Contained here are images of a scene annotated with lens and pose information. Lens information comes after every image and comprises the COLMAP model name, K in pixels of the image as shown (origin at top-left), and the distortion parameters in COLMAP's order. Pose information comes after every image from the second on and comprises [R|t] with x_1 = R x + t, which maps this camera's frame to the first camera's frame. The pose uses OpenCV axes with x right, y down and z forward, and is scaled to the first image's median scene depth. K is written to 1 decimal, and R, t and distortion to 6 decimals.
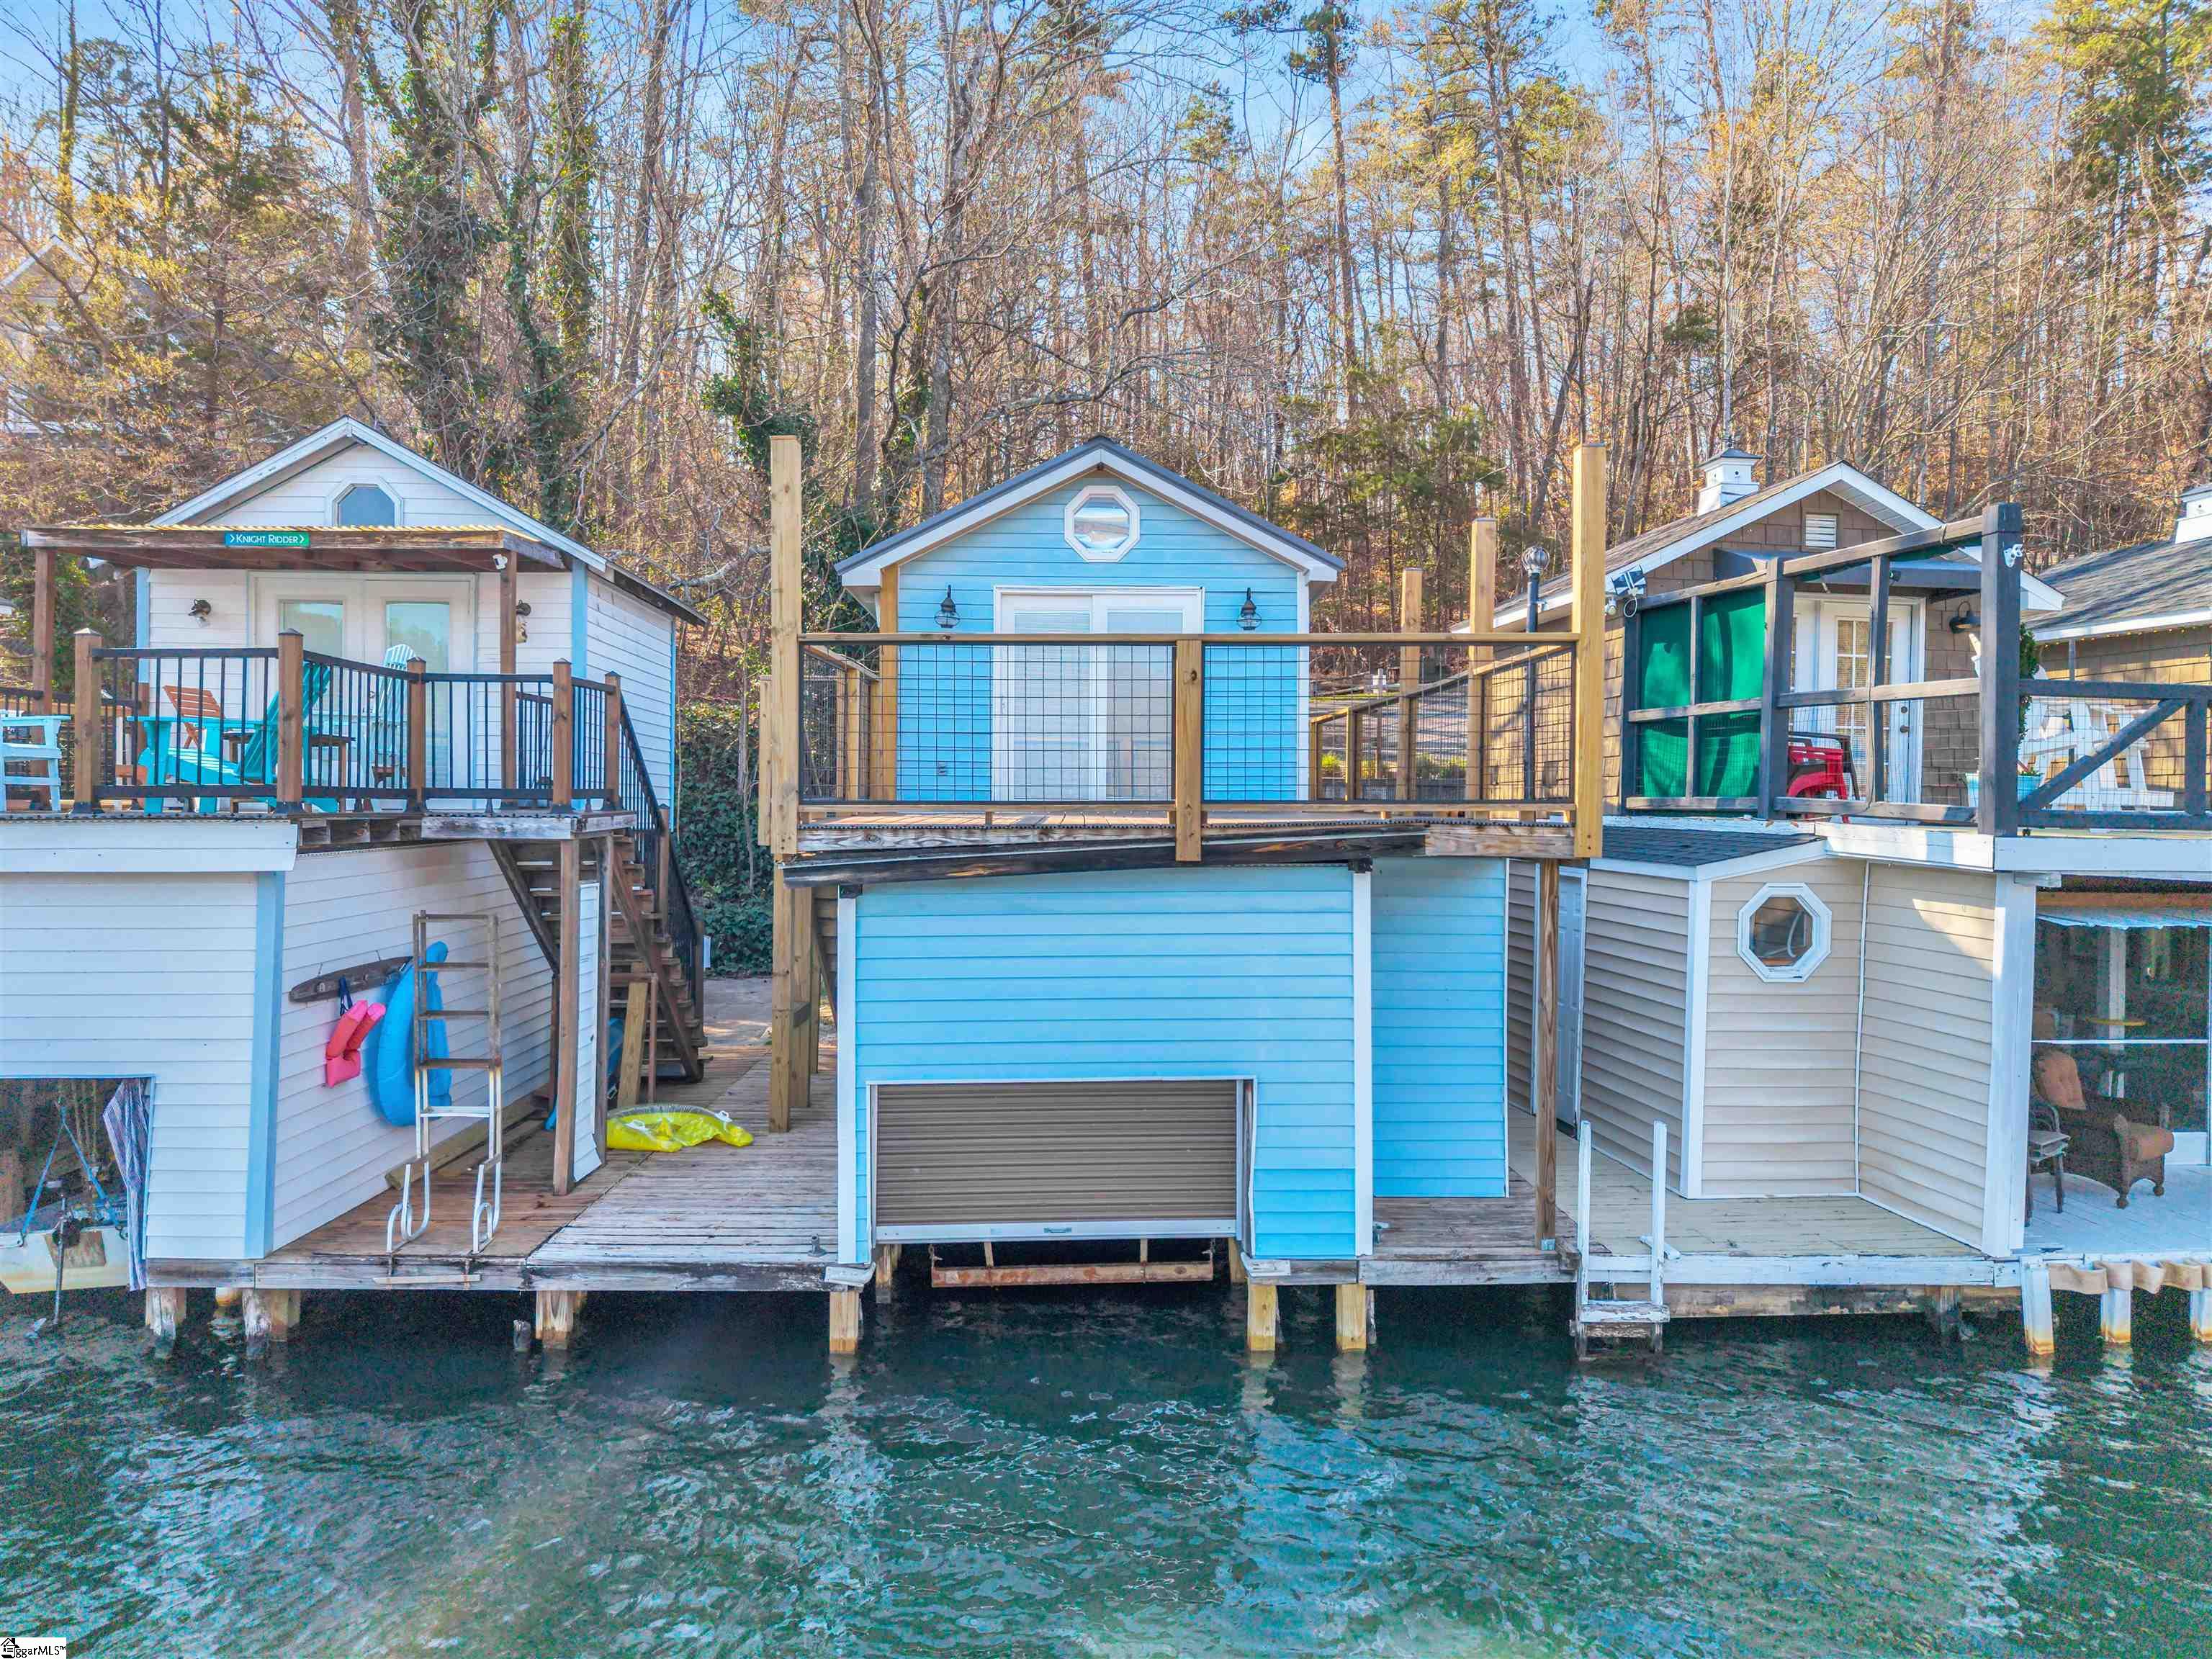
lens RADIAL K [[1541.4, 0, 1075.1], [0, 1541.4, 831.5], [0, 0, 1]] dist [0.050813, -0.070408]
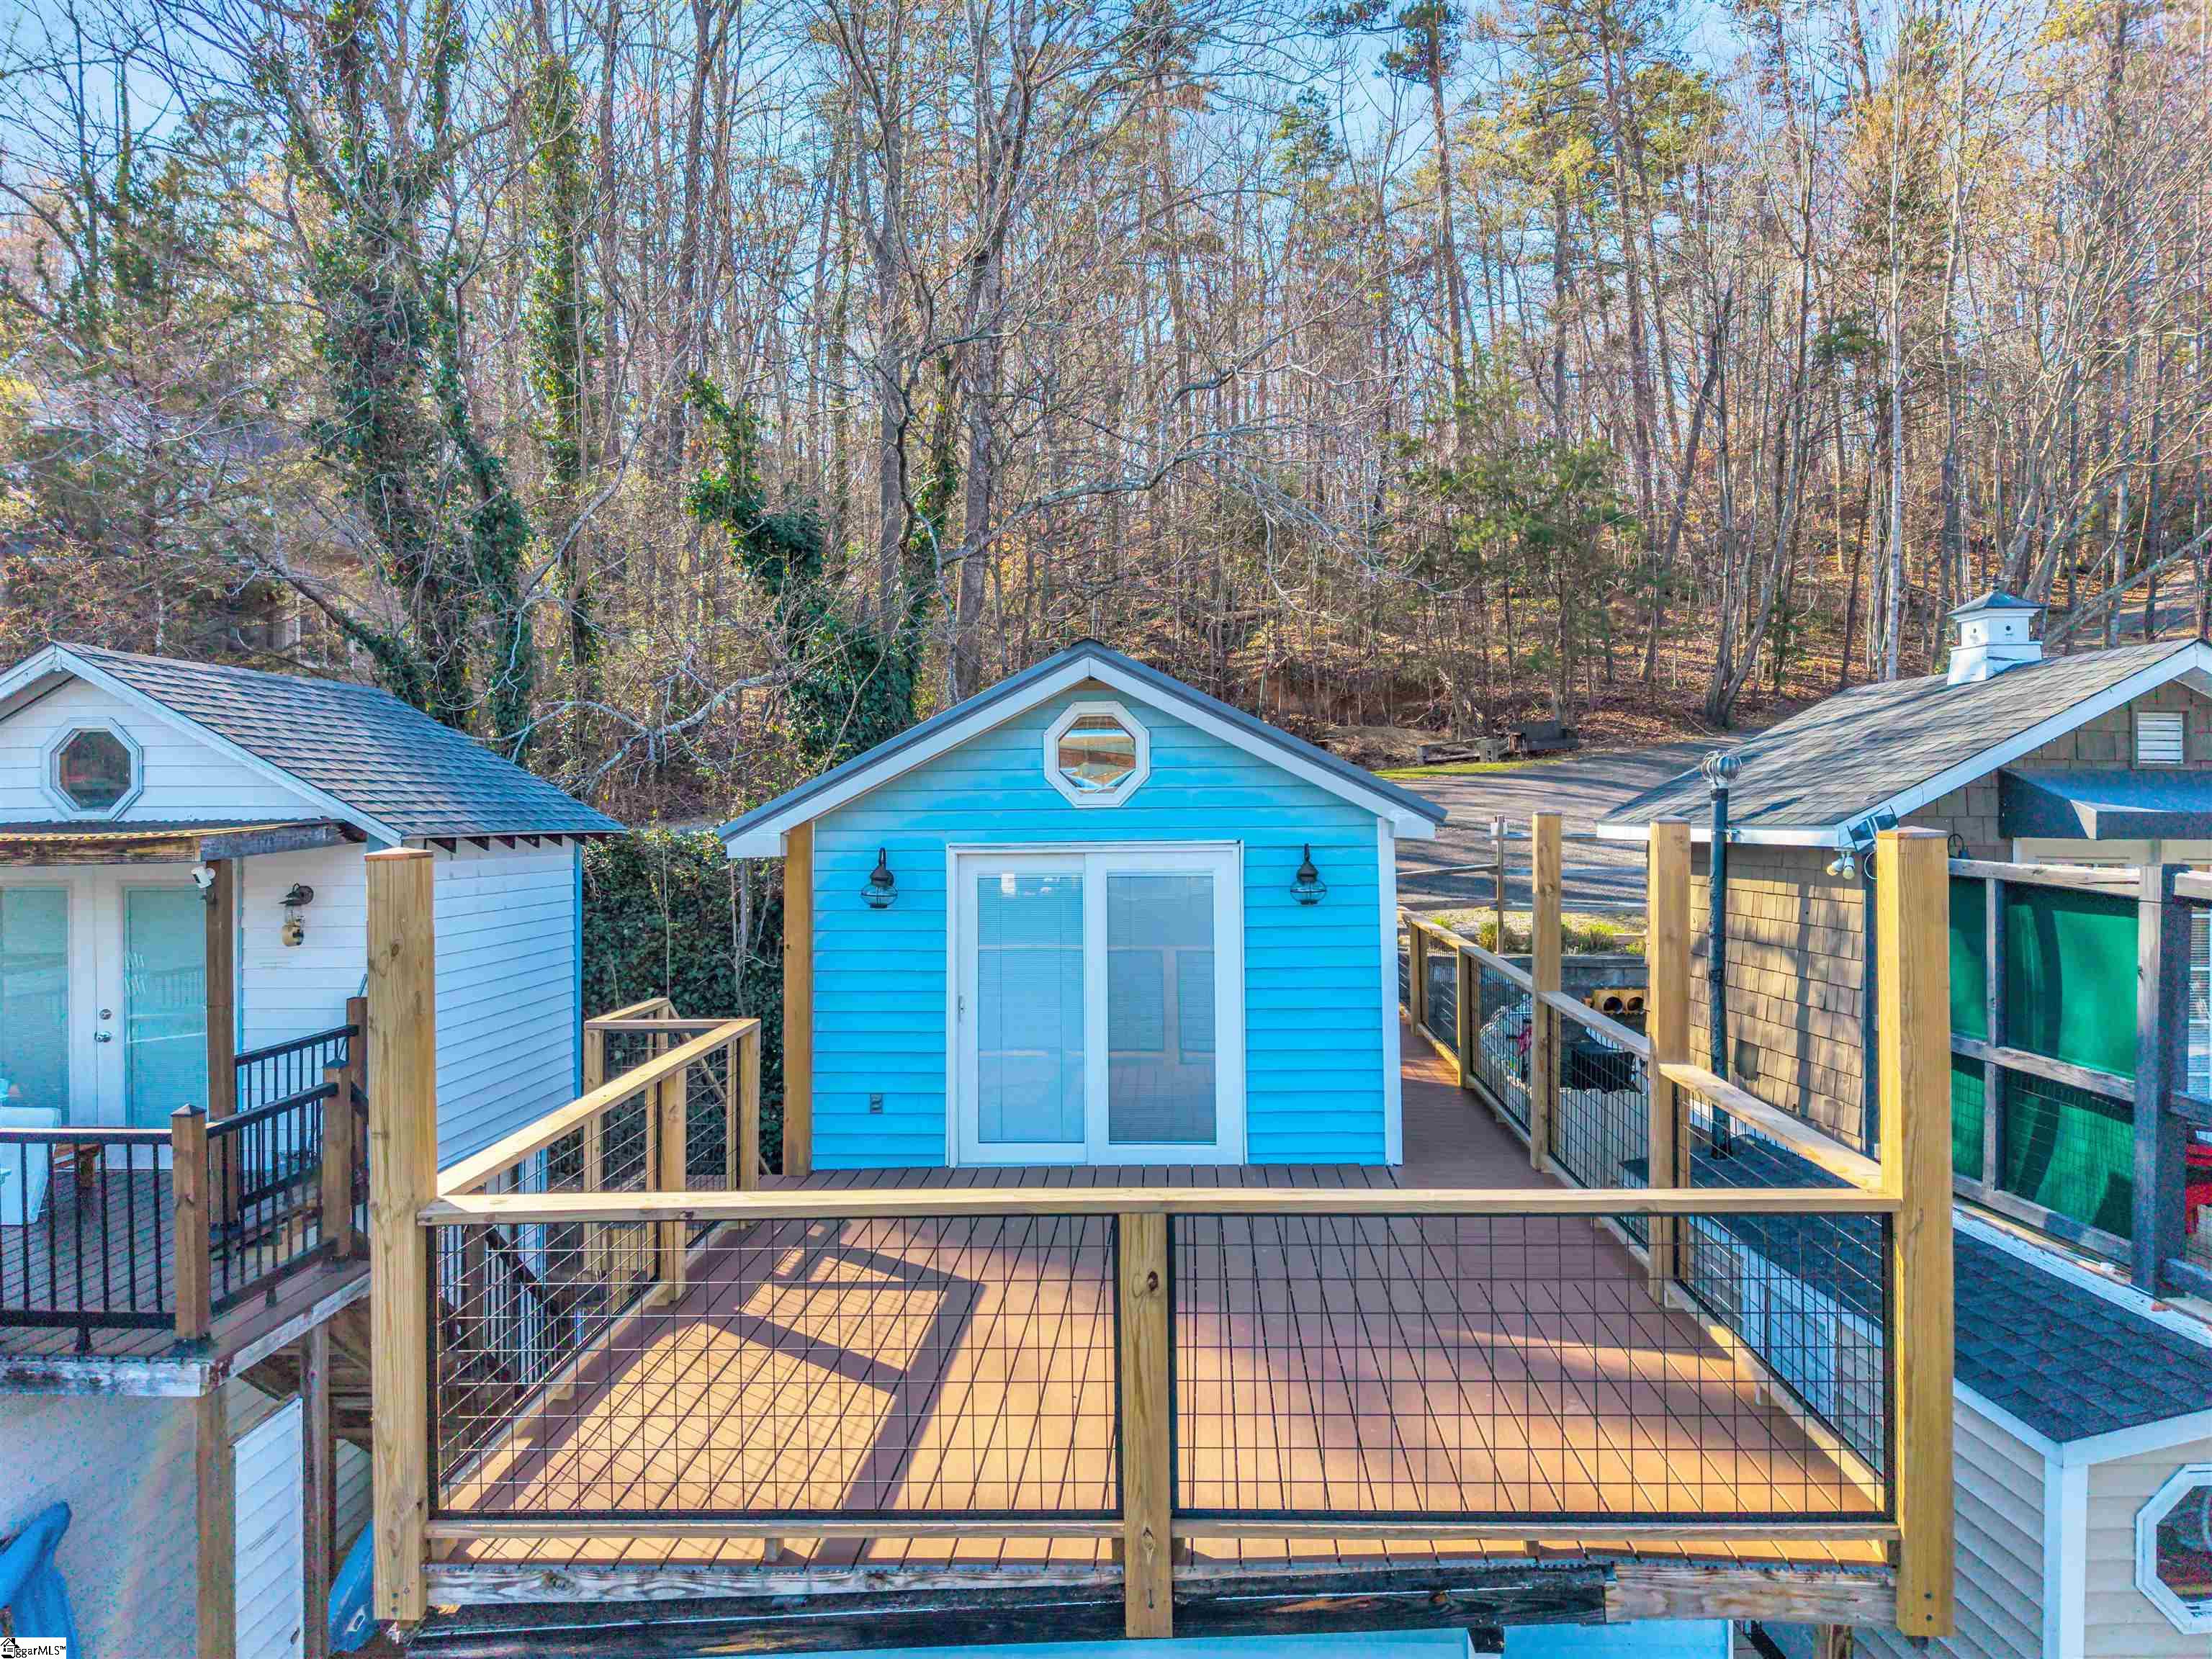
lens RADIAL K [[1498.5, 0, 1090.7], [0, 1498.5, 839.8], [0, 0, 1]] dist [0.046538, -0.063292]
pose [[0.997332, -0.019129, -0.070449, 0.073402], [0.019894, 0.999750, 0.010164, -0.196889], [0.070236, -0.011539, 0.997464, 0.373194]]
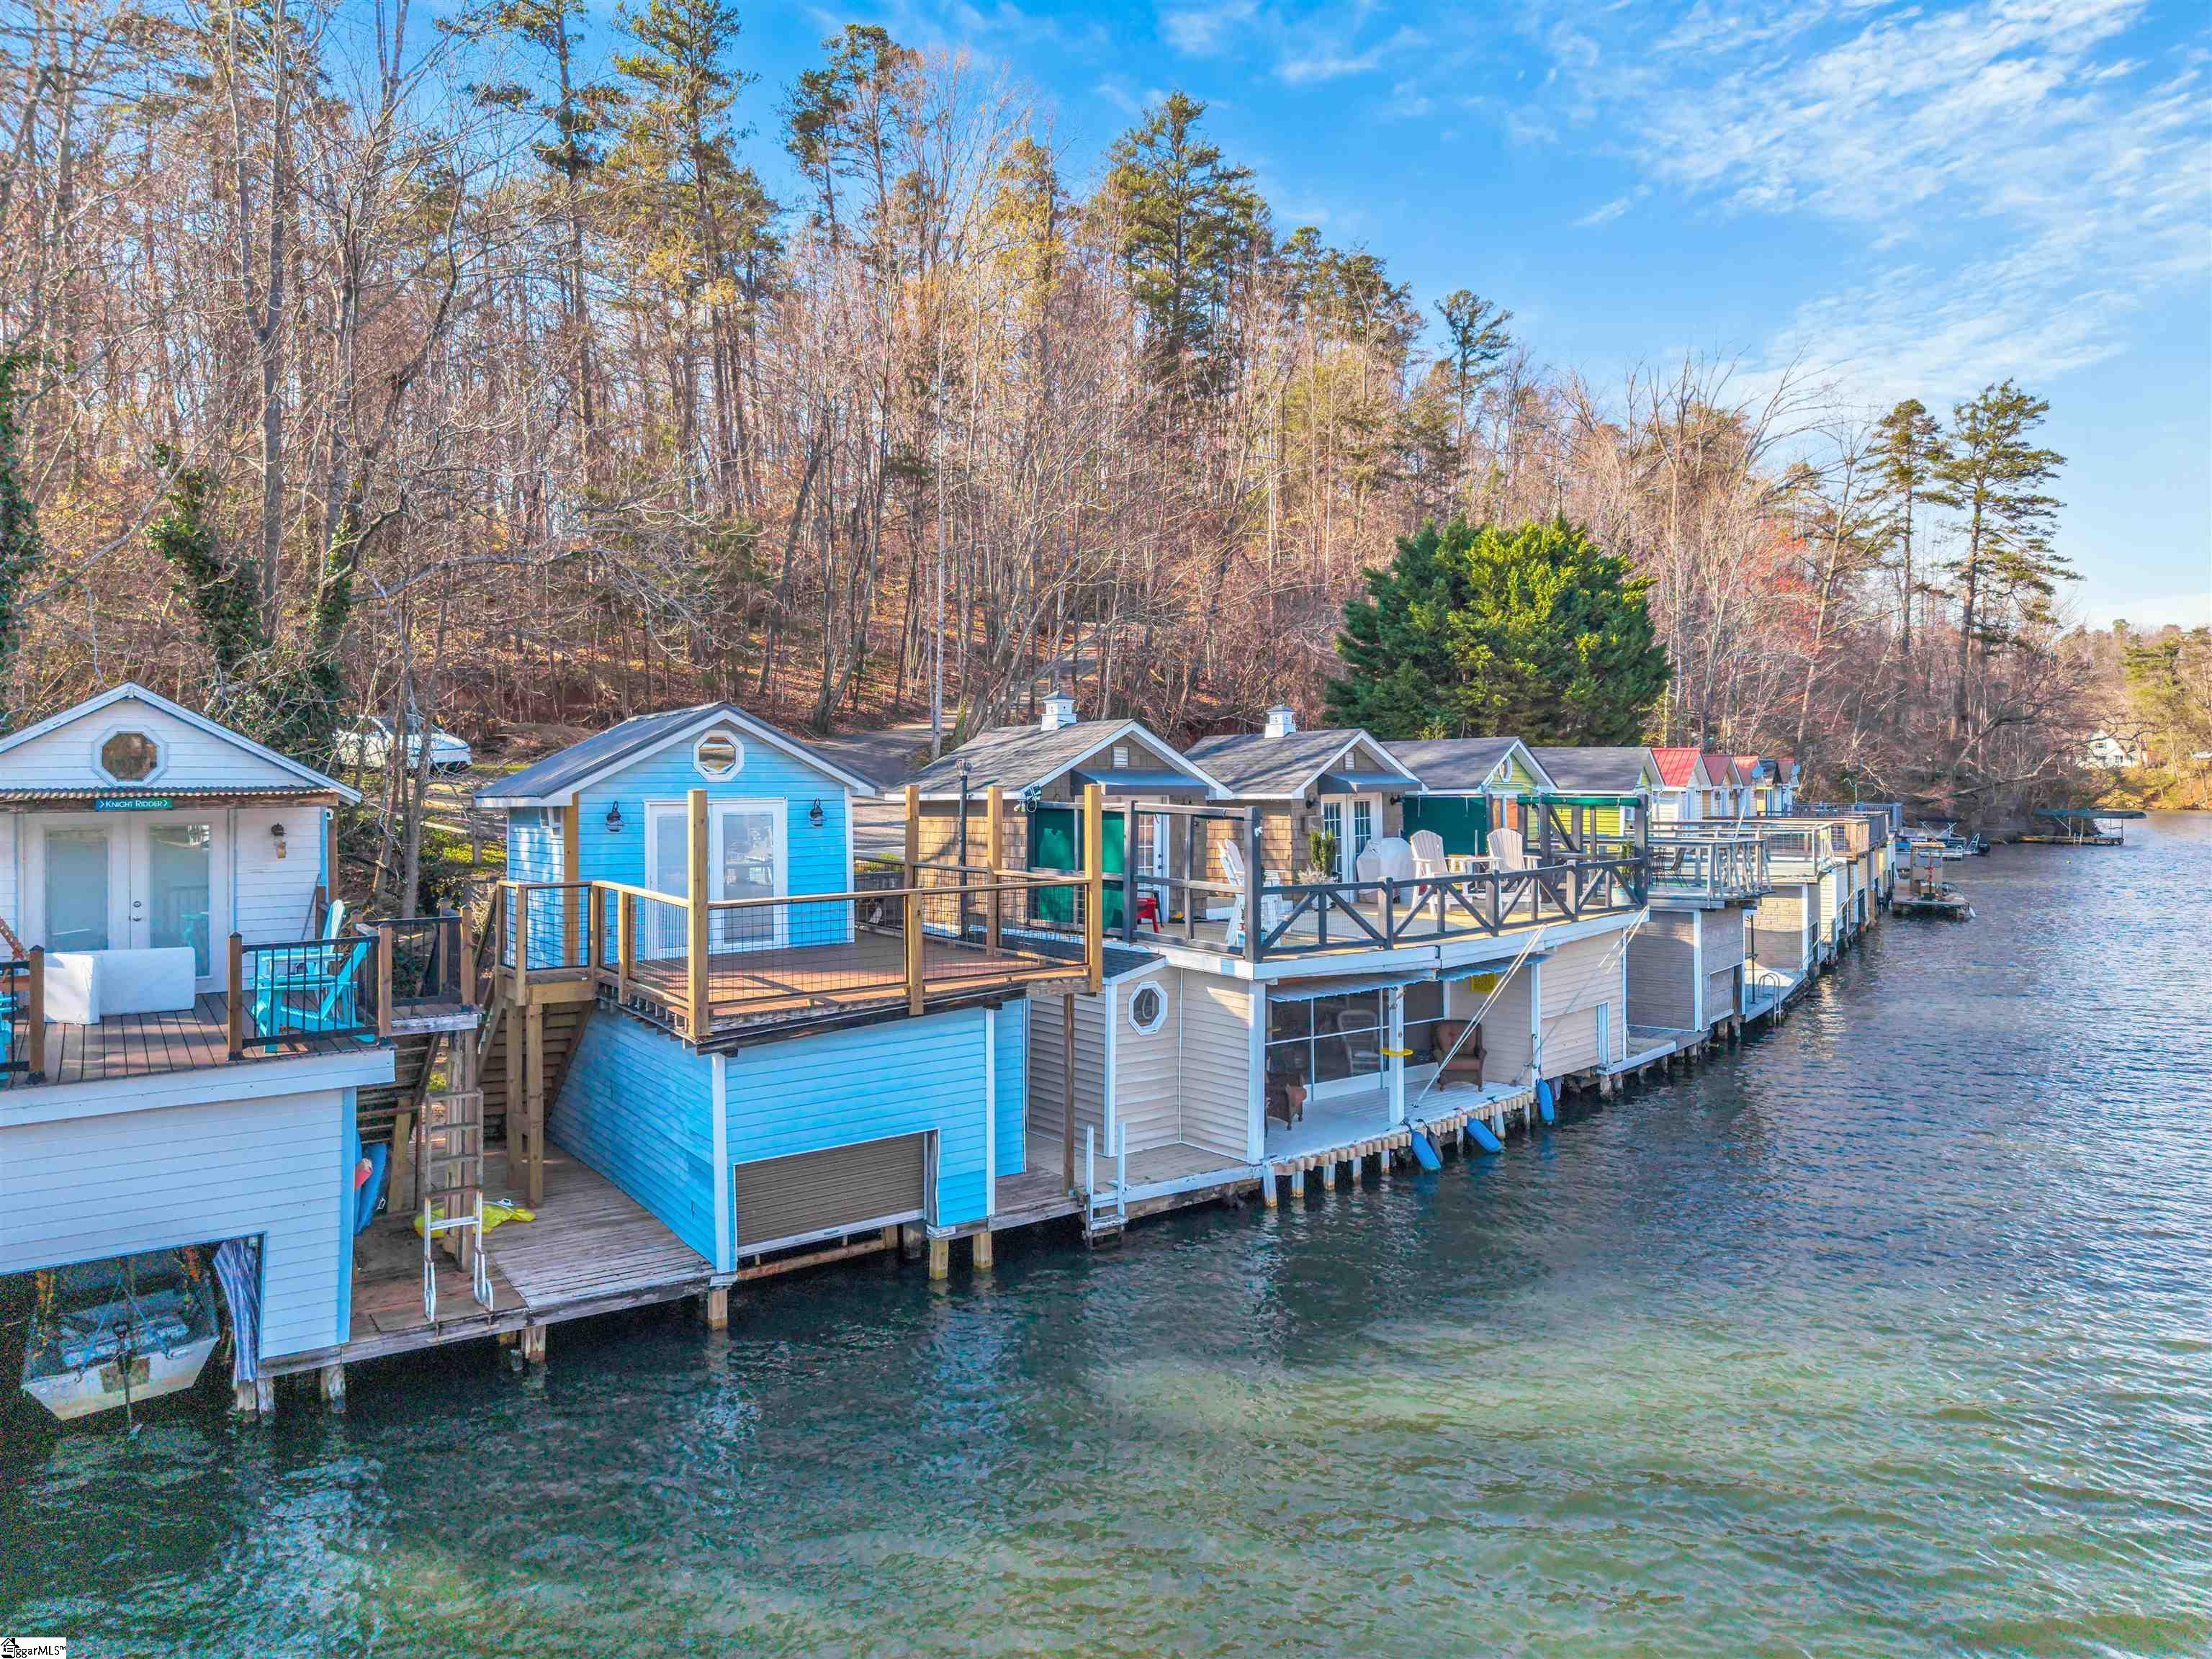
lens RADIAL K [[1535.4, 0, 1103.4], [0, 1535.4, 789.8], [0, 0, 1]] dist [0.034648, -0.070331]
pose [[0.838691, -0.018621, 0.544288, -0.555568], [0.024545, 0.999692, -0.003622, -0.180266], [-0.544053, 0.016397, 0.838890, -0.500157]]
